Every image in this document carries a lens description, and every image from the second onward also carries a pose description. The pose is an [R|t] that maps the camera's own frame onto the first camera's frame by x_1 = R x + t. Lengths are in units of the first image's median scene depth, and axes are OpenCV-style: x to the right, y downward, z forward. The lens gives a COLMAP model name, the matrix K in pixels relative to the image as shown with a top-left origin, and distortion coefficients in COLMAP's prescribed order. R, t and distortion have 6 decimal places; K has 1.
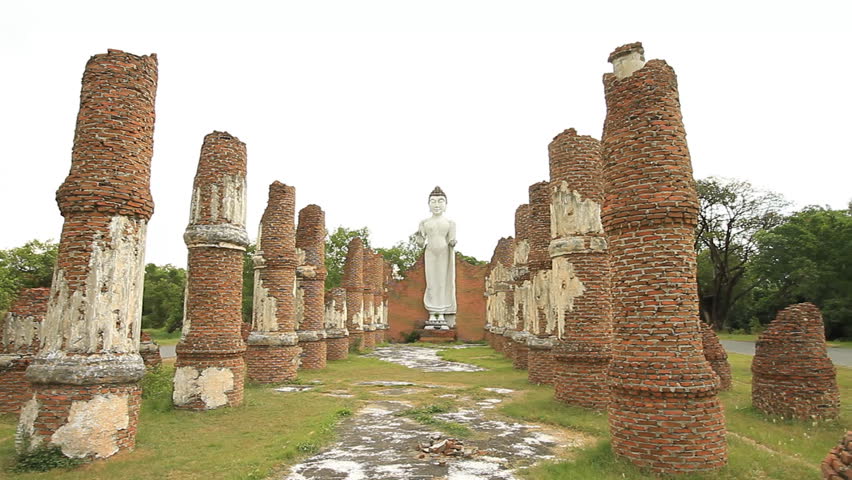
lens RADIAL K [[562.3, 0, 426.0], [0, 562.3, 240.0], [0, 0, 1]] dist [-0.001068, 0.001606]
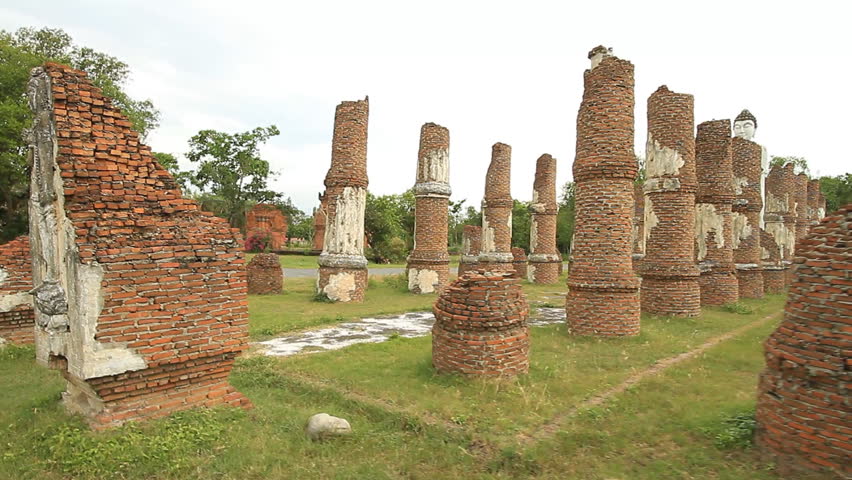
lens RADIAL K [[635.6, 0, 426.0], [0, 635.6, 240.0], [0, 0, 1]] dist [-0.038584, 0.000468]
pose [[0.758050, 0.013392, -0.652058, 0.822394], [0.063284, 0.993561, 0.093976, -0.035598], [0.649118, -0.112503, 0.752322, -0.392427]]
